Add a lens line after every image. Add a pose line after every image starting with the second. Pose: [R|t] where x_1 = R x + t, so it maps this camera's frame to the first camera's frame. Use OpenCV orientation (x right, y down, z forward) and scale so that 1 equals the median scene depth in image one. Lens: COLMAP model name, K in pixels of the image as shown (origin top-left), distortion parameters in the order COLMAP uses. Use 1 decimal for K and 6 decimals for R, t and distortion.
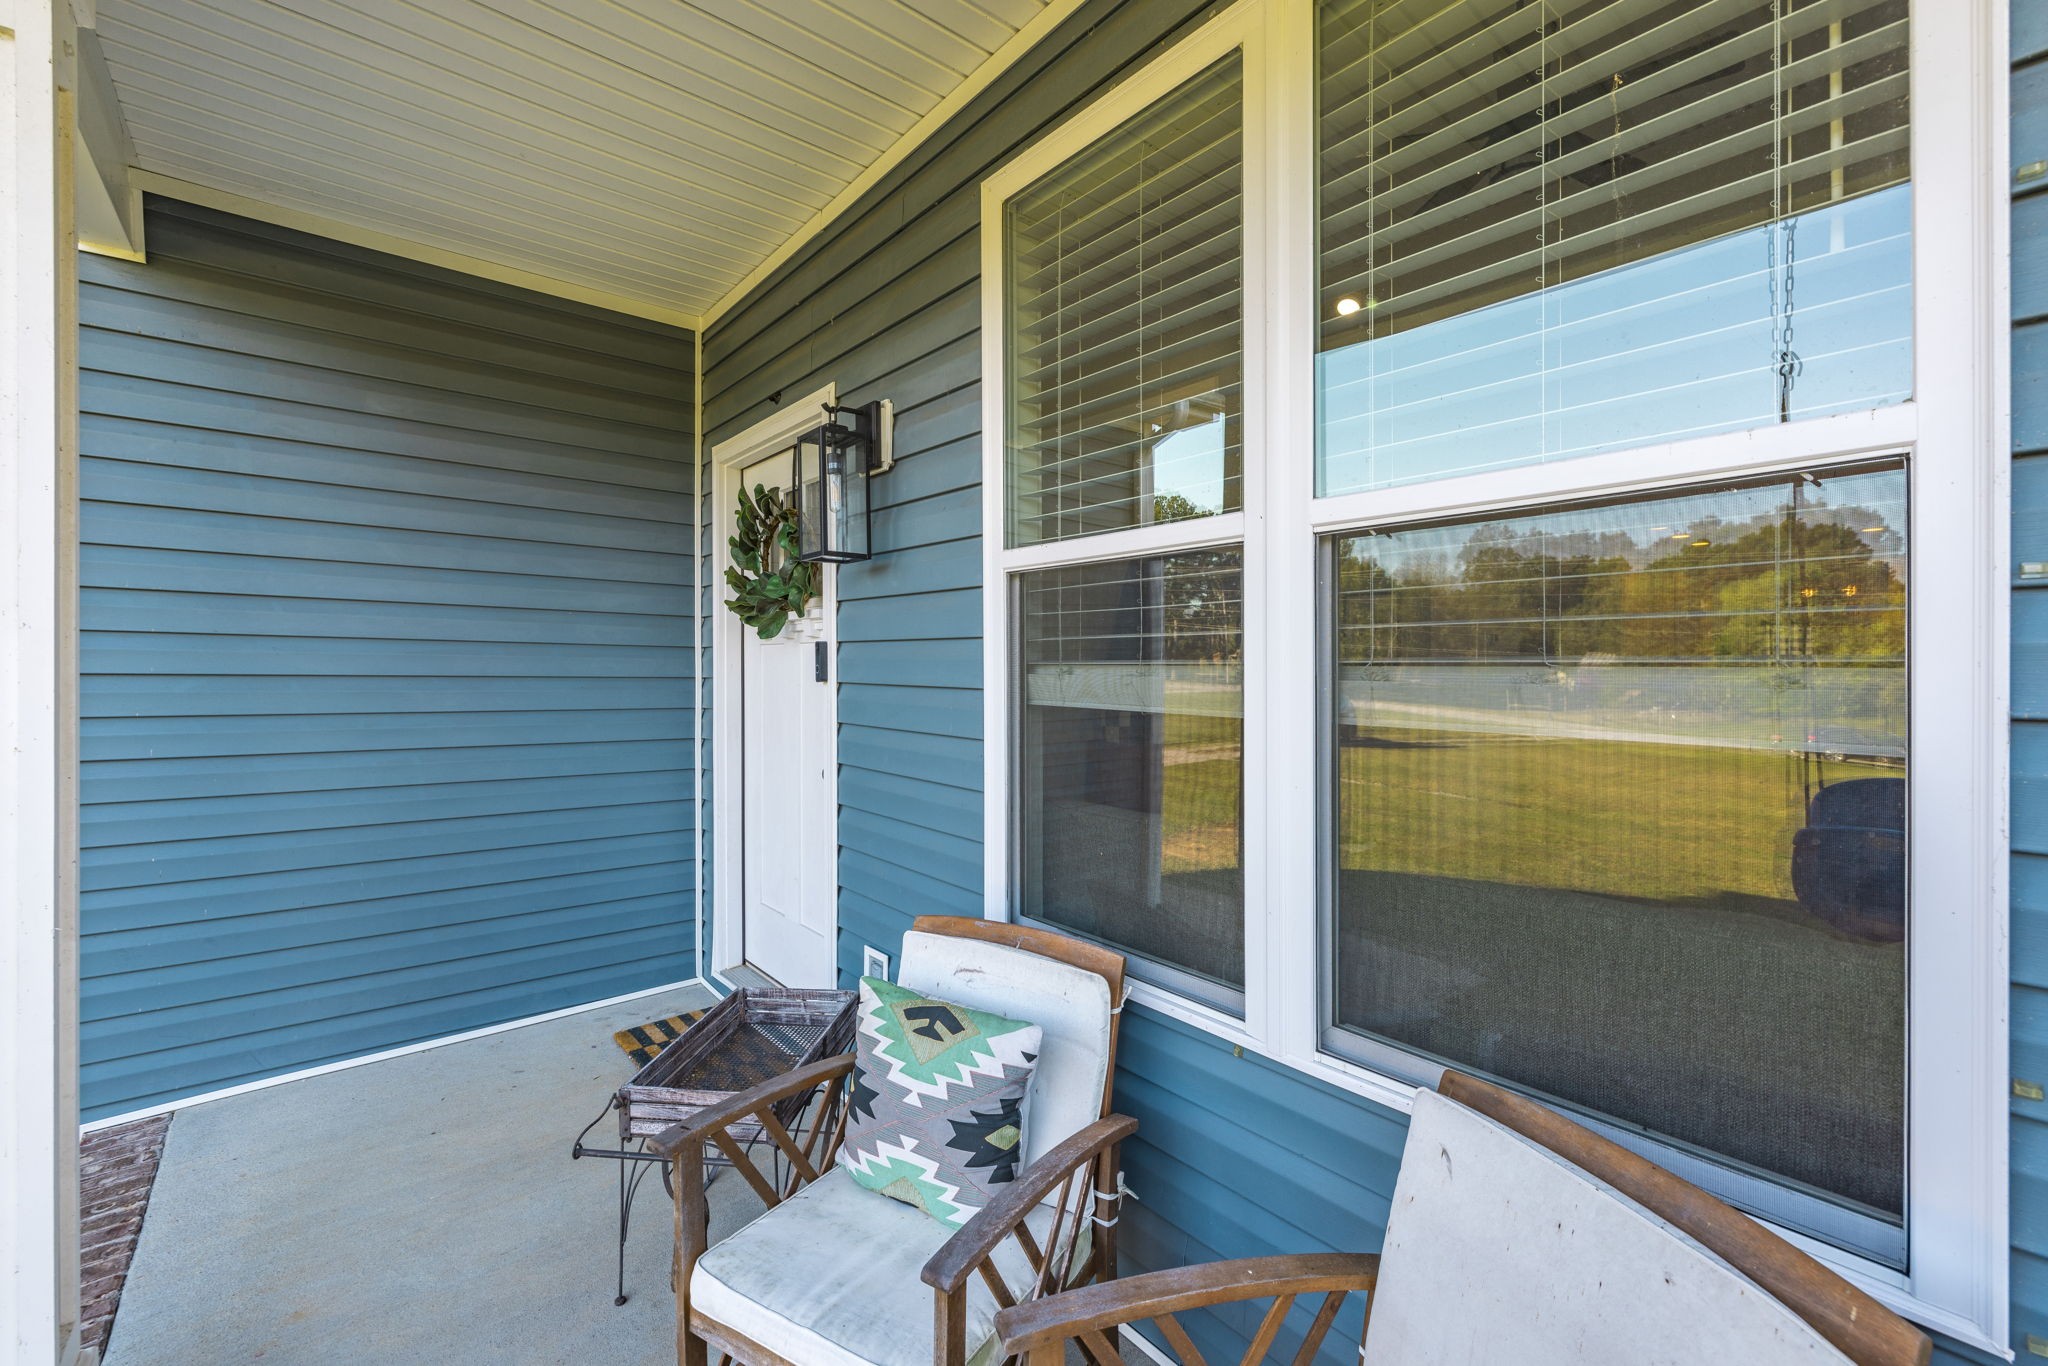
lens RADIAL K [[865.4, 0, 1030.8], [0, 865.4, 677.6], [0, 0, 1]] dist [-0.000879, 0.000475]
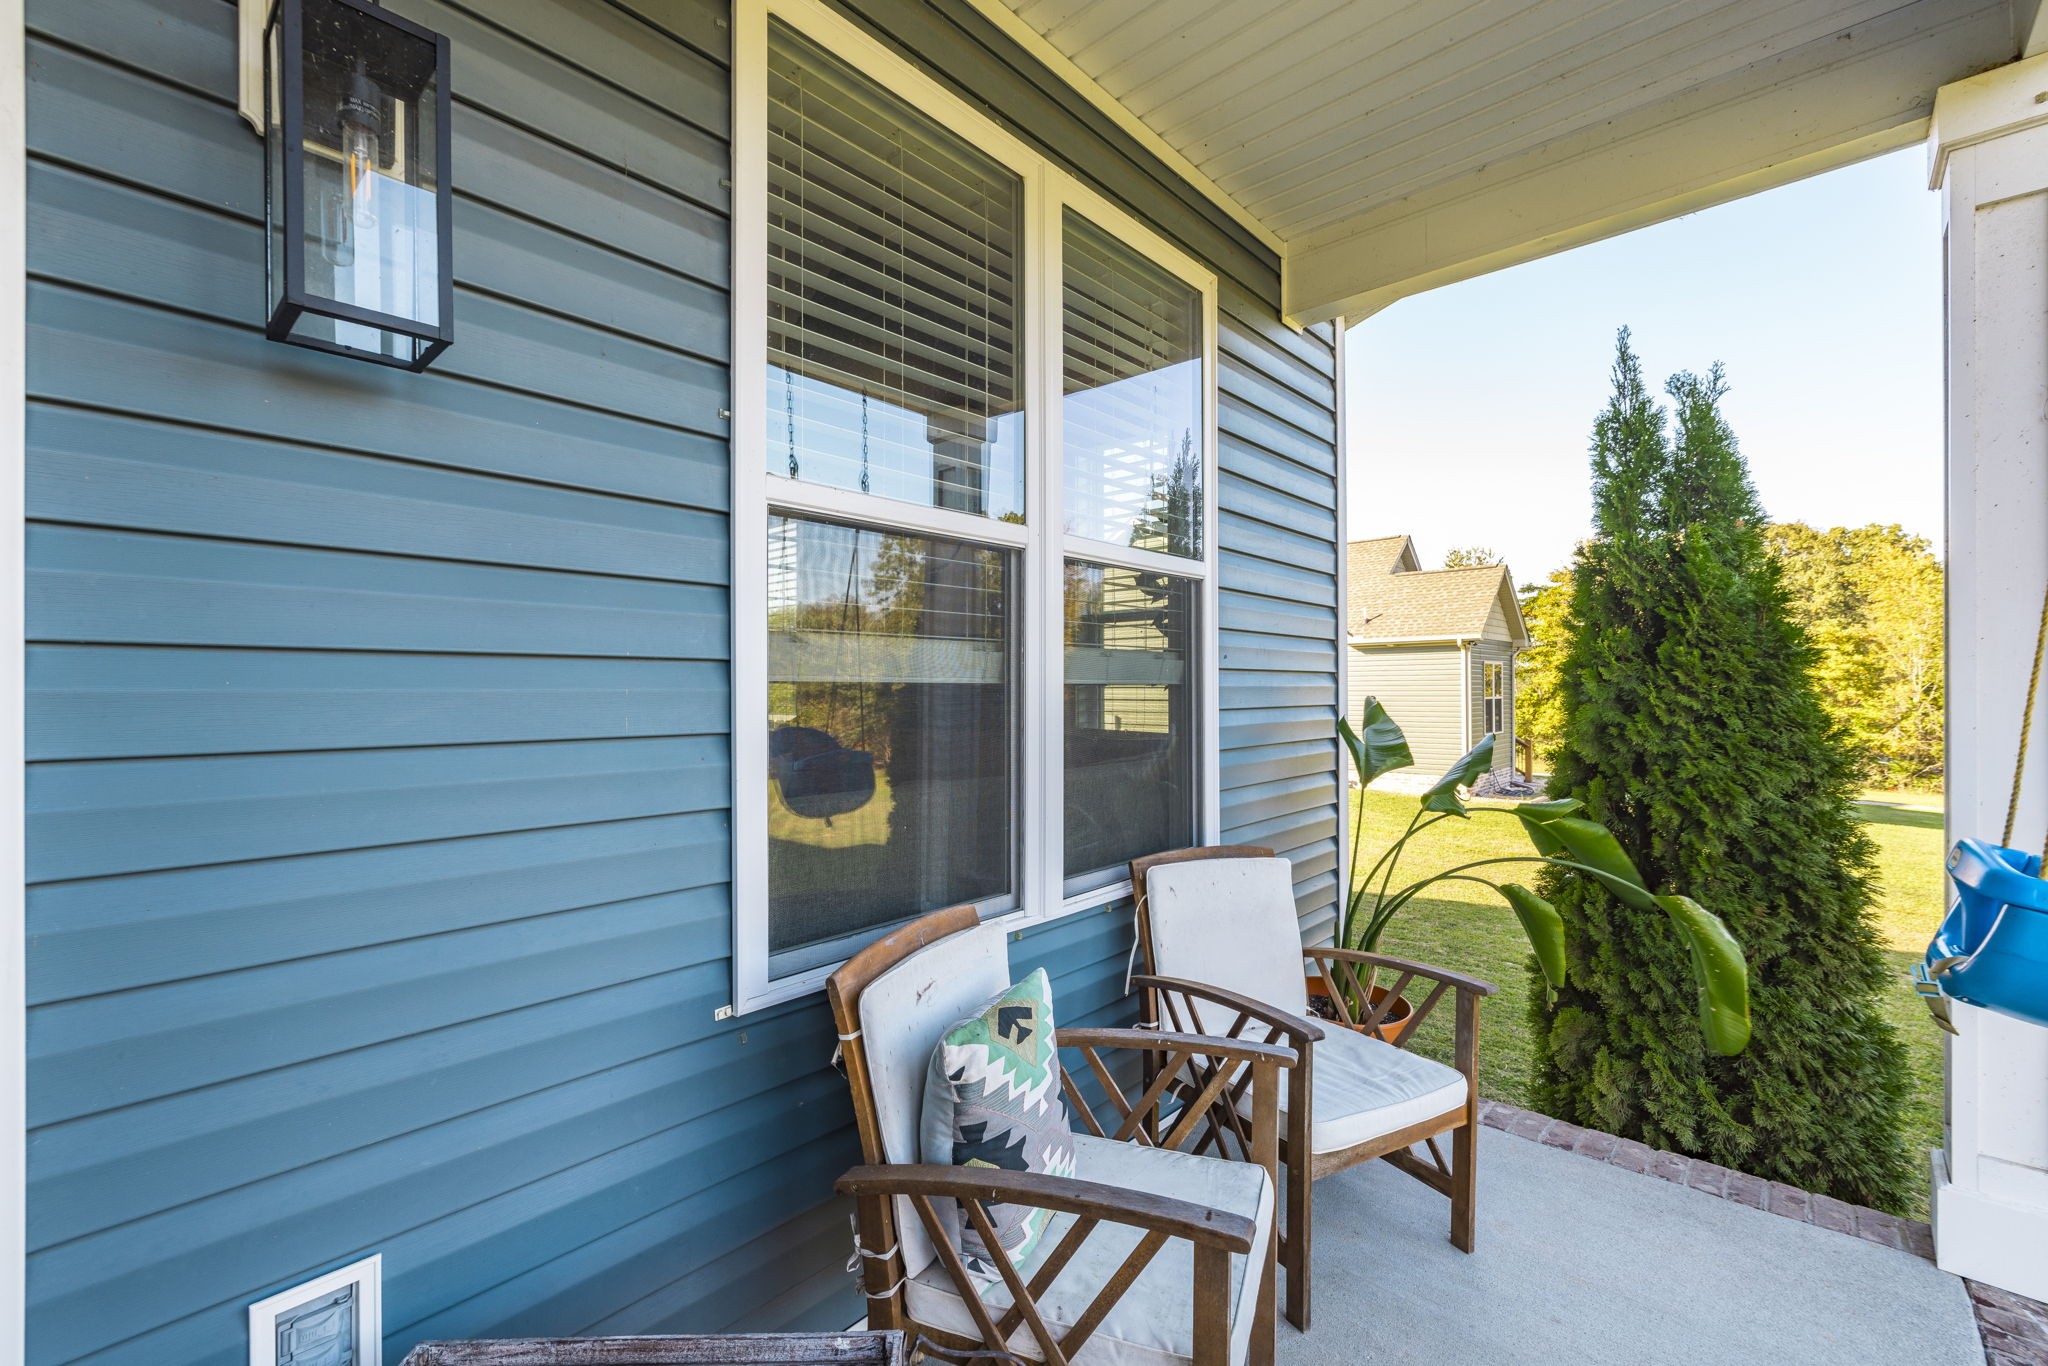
lens RADIAL K [[854.9, 0, 1021.4], [0, 854.9, 679.8], [0, 0, 1]] dist [-0.001774, 0.001014]
pose [[-0.128688, 0.003892, 0.991678, -0.989739], [0.013824, 0.999902, -0.002130, 0.044225], [-0.991589, 0.013434, -0.128729, 1.100877]]
